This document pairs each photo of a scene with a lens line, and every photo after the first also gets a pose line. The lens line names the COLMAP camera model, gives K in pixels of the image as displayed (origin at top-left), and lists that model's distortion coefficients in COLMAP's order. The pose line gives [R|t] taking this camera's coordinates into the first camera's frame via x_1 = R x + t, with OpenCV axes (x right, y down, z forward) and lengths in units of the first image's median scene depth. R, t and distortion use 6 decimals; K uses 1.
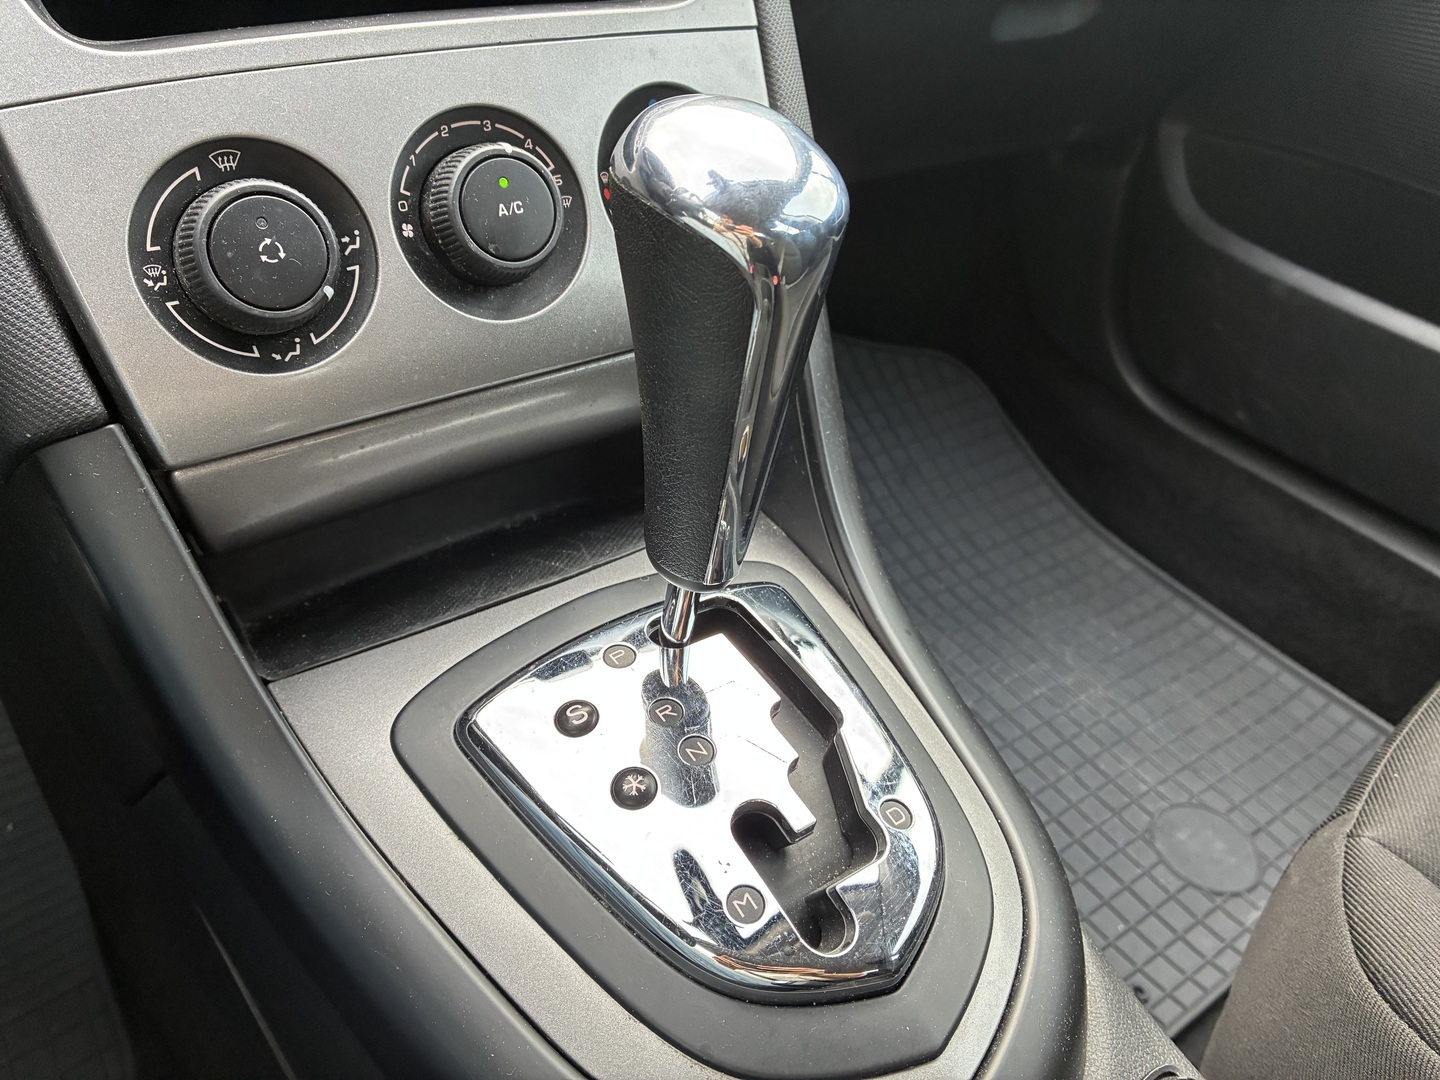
lens RADIAL K [[1098.4, 0, 720.0], [0, 1098.4, 540.0], [0, 0, 1]] dist [-0.001794, -0.001689]
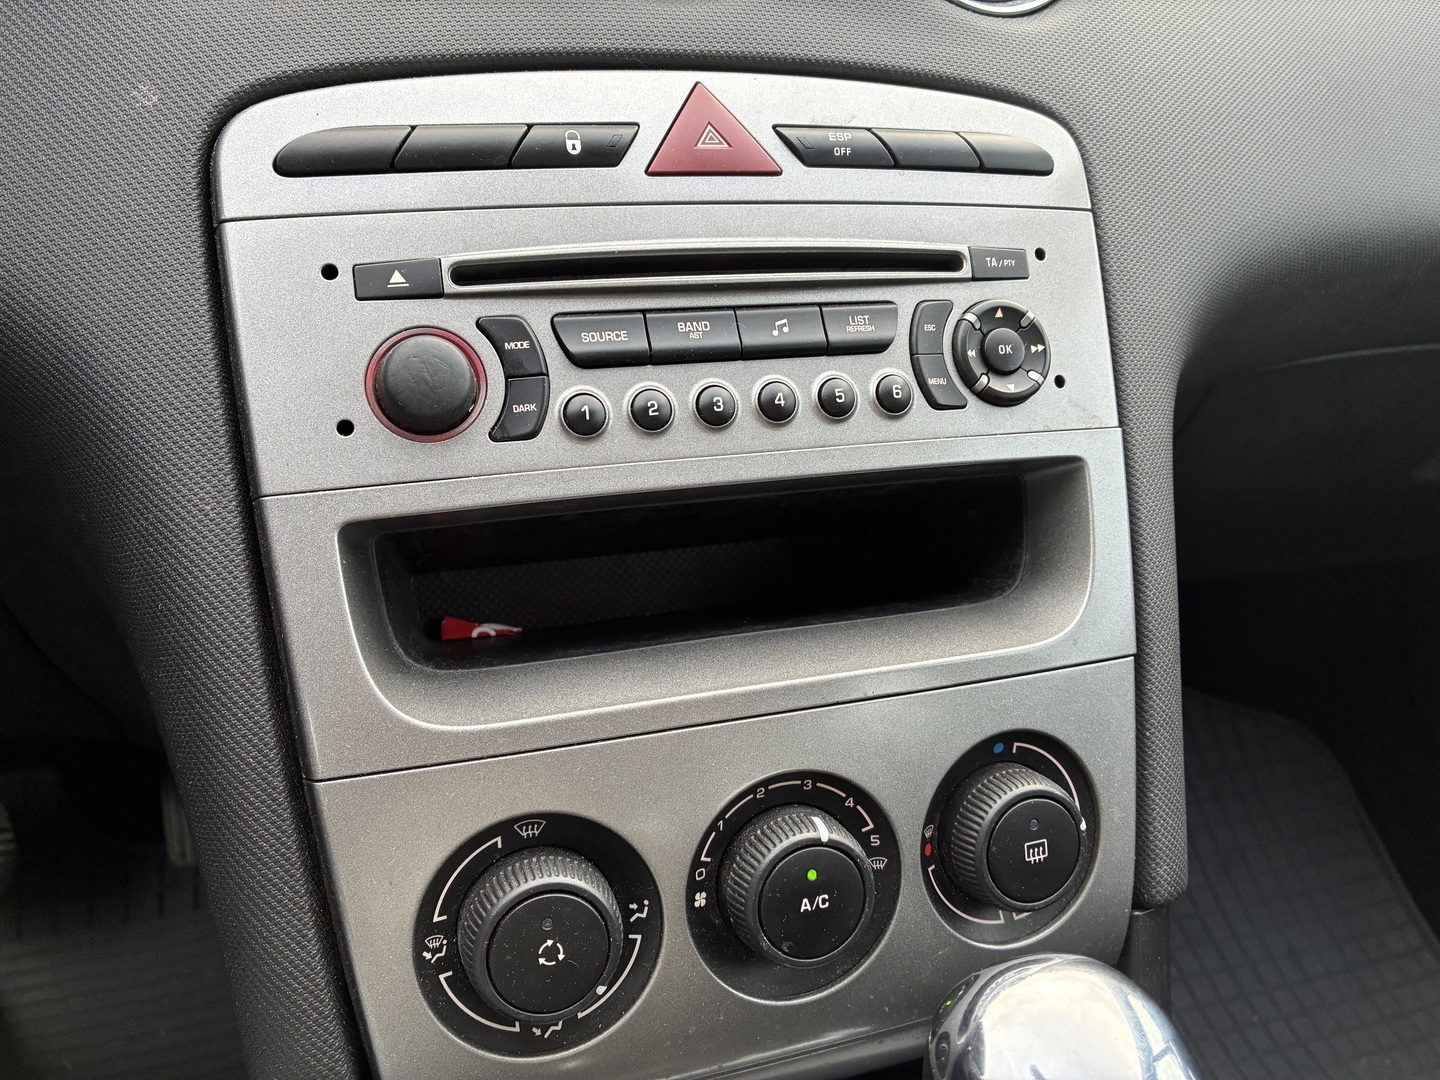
lens RADIAL K [[1111.2, 0, 699.7], [0, 1111.2, 542.1], [0, 0, 1]] dist [-0.000338, -0.058551]
pose [[0.945660, 0.155449, -0.285593, -0.068798], [-0.198624, 0.971567, -0.128861, -0.460409], [0.257441, 0.178584, 0.949648, 0.071406]]
